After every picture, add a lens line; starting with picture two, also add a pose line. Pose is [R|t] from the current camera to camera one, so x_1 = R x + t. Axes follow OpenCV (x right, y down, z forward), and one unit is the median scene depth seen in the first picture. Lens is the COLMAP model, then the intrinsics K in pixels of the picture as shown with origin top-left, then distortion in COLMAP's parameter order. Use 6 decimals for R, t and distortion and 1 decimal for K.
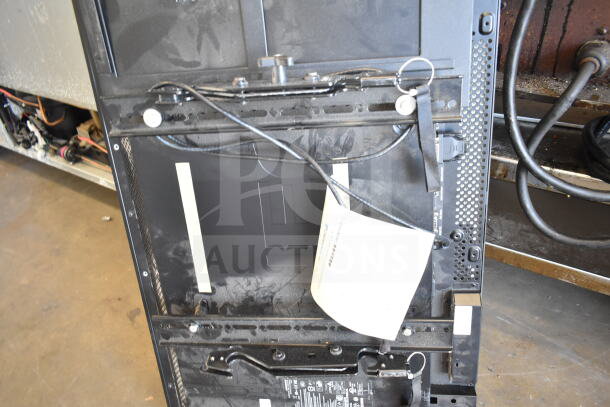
lens RADIAL K [[473.6, 0, 305.8], [0, 473.6, 203.7], [0, 0, 1]] dist [0.002025, -0.007290]
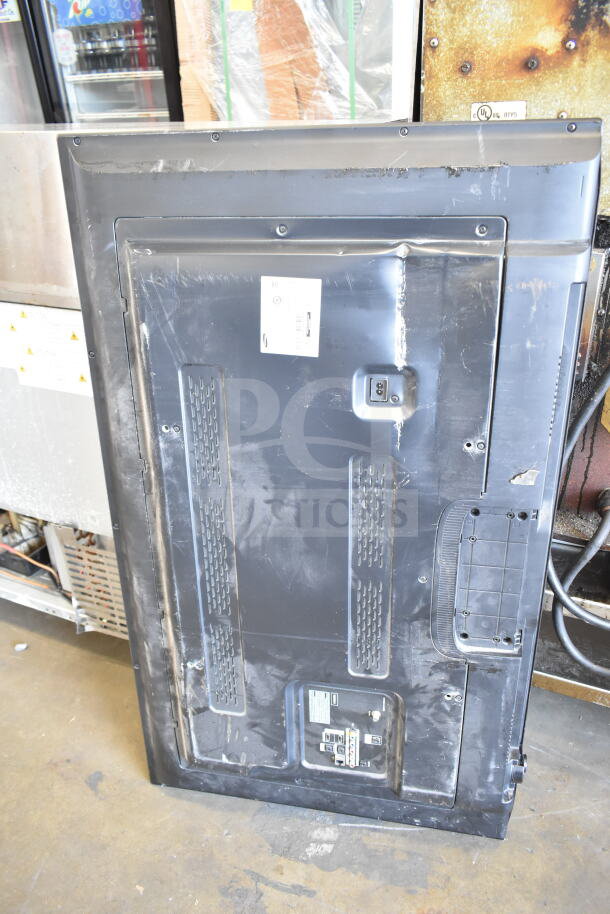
lens RADIAL K [[709.6, 0, 305.8], [0, 709.6, 458.6], [0, 0, 1]] dist [0.002025, -0.007290]
pose [[0.984431, -0.017421, 0.174906, -0.267990], [0.040673, 0.990647, -0.130250, -0.159869], [-0.171000, 0.135336, 0.975932, -0.351143]]
